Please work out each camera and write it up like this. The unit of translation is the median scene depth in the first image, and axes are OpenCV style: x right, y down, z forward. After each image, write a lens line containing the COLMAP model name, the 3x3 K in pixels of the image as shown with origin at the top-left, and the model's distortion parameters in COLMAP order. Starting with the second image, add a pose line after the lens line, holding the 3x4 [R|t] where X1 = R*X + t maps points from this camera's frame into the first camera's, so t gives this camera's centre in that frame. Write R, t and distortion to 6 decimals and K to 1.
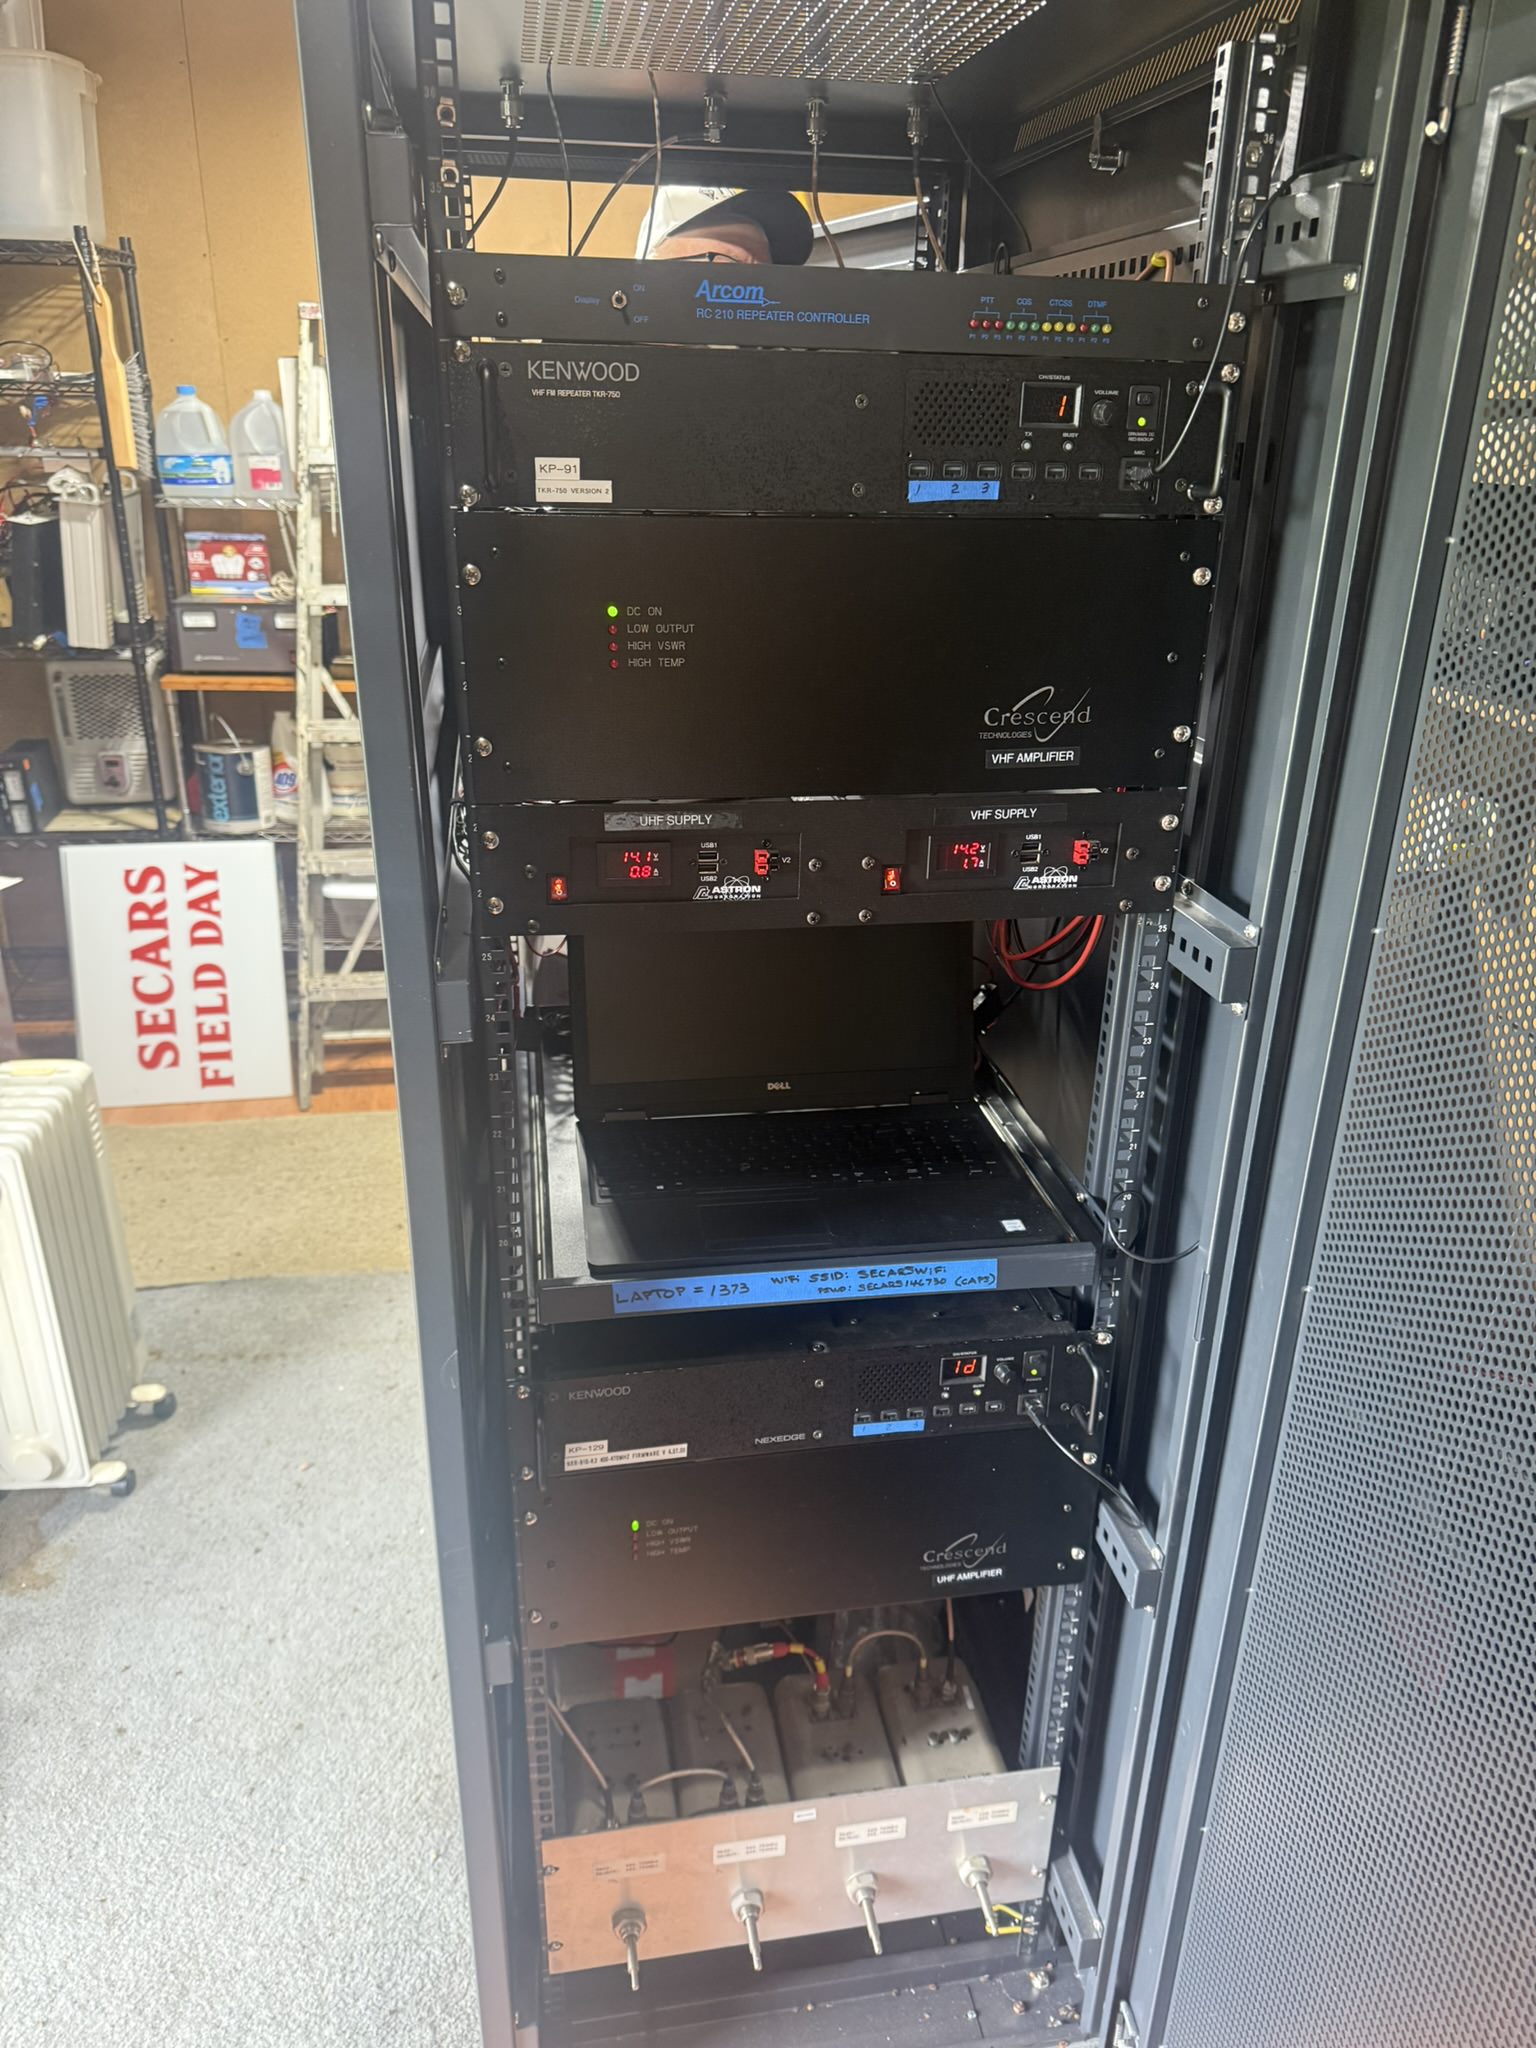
lens RADIAL K [[1430.2, 0, 768.0], [0, 1430.2, 1024.0], [0, 0, 1]] dist [-0.005381, -0.006924]
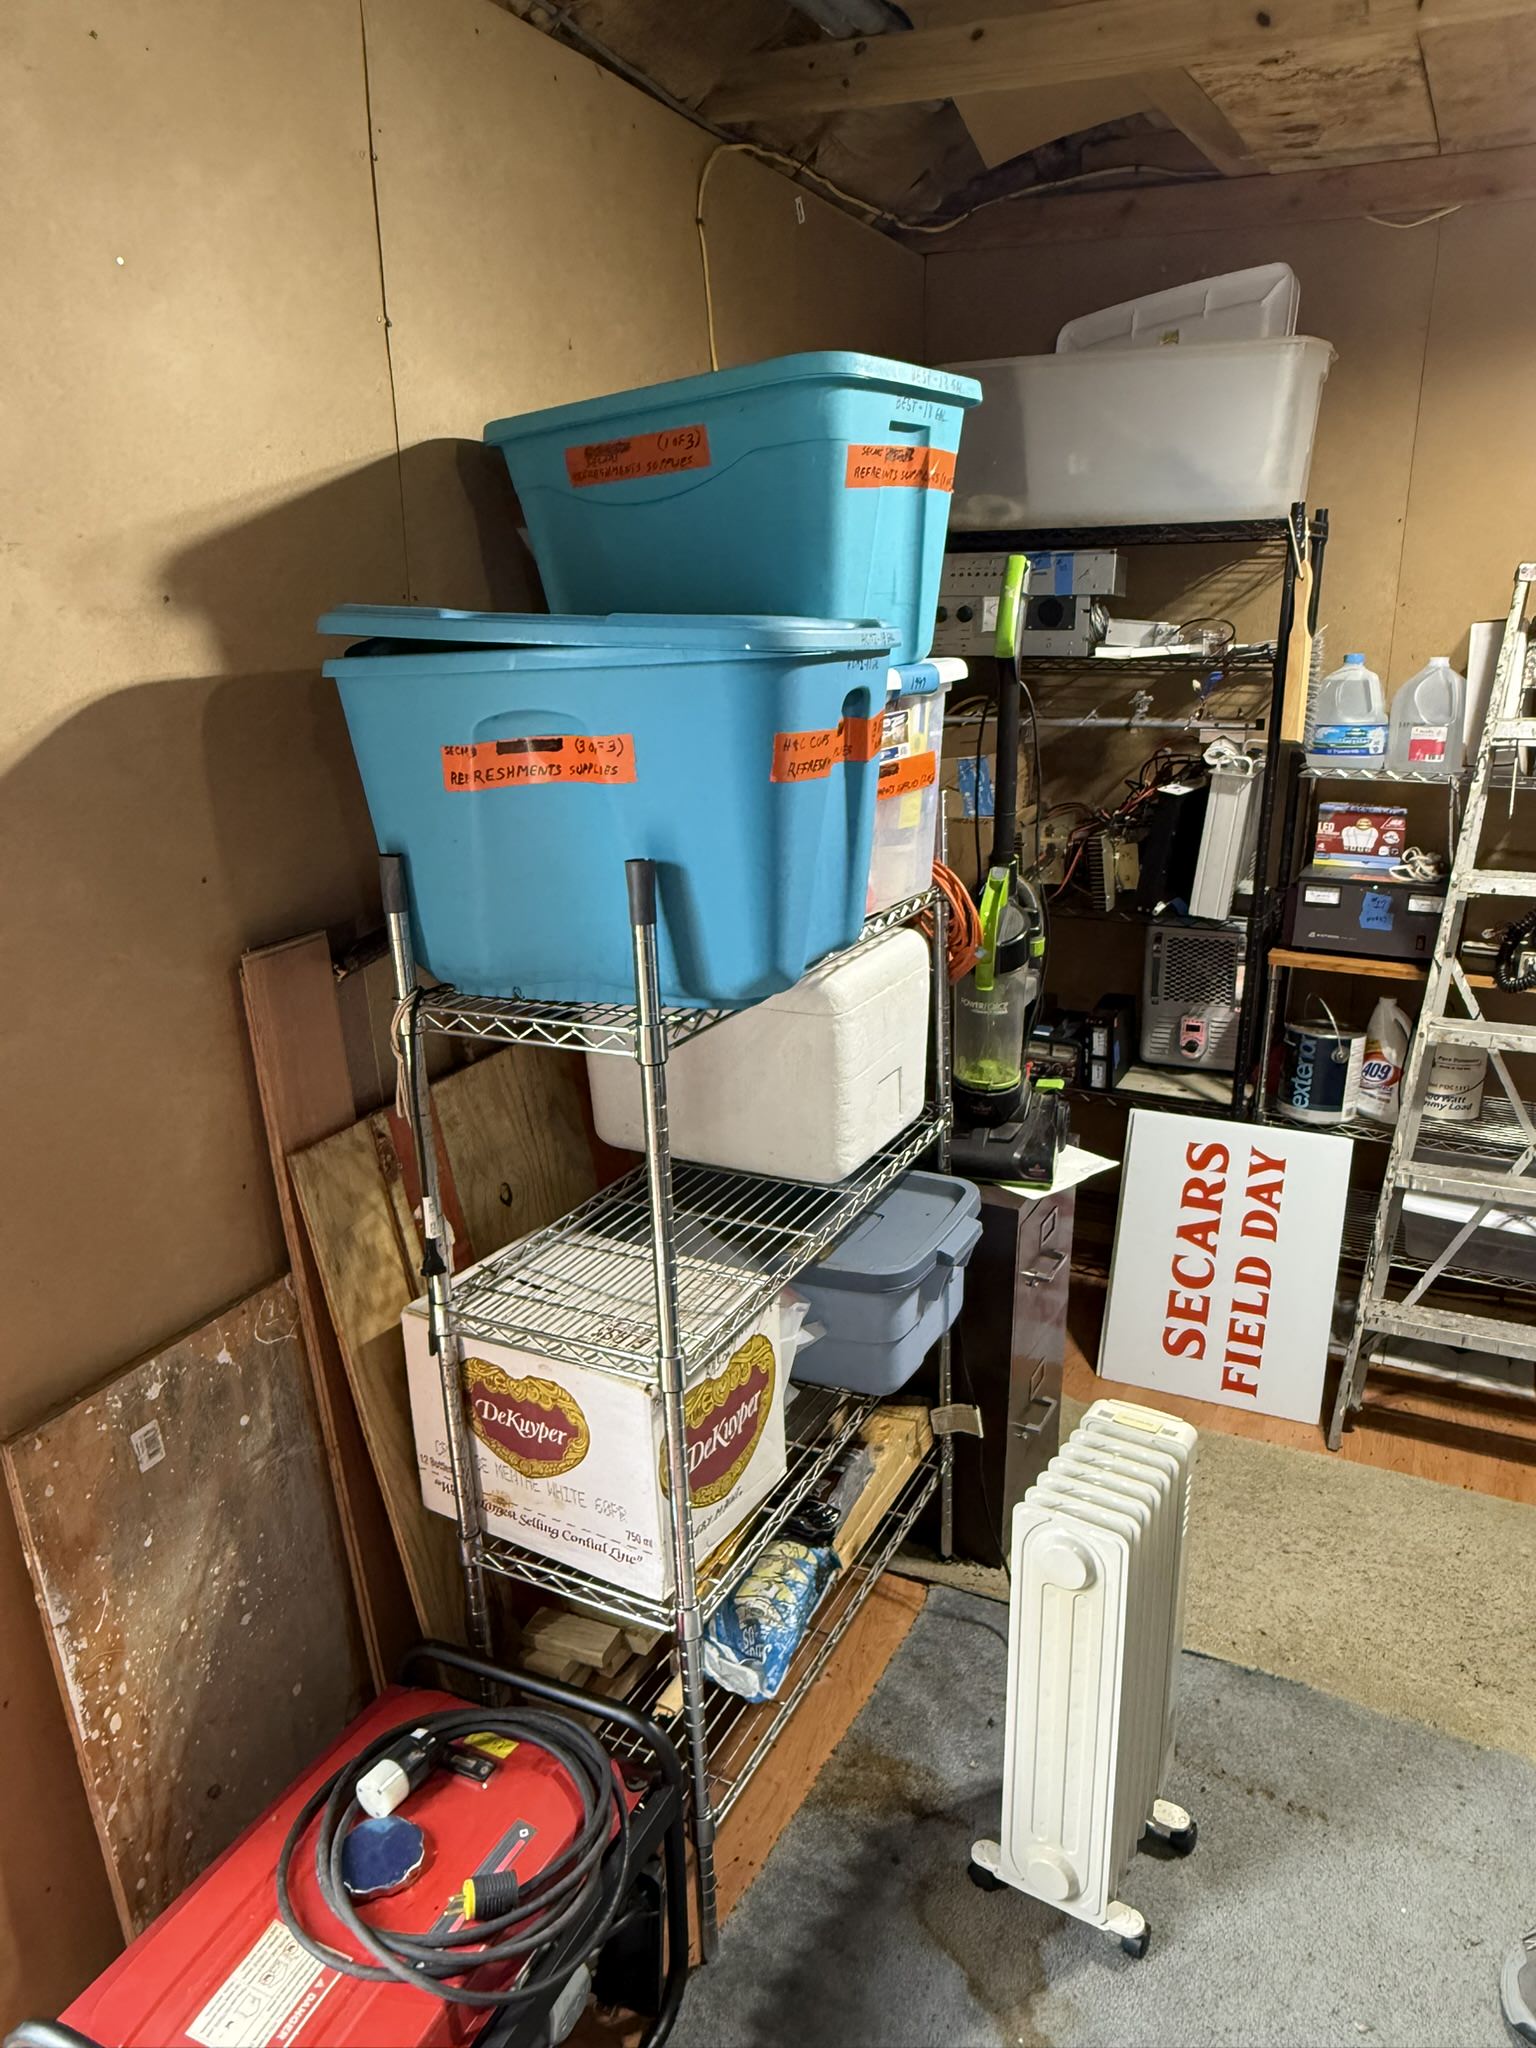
lens RADIAL K [[1362.1, 0, 768.0], [0, 1362.1, 1024.0], [0, 0, 1]] dist [0.003777, -0.000841]
pose [[0.797499, 0.137286, -0.587493, -0.149953], [-0.214747, 0.974586, -0.063768, -0.065991], [0.563808, 0.177017, 0.806713, 0.093296]]
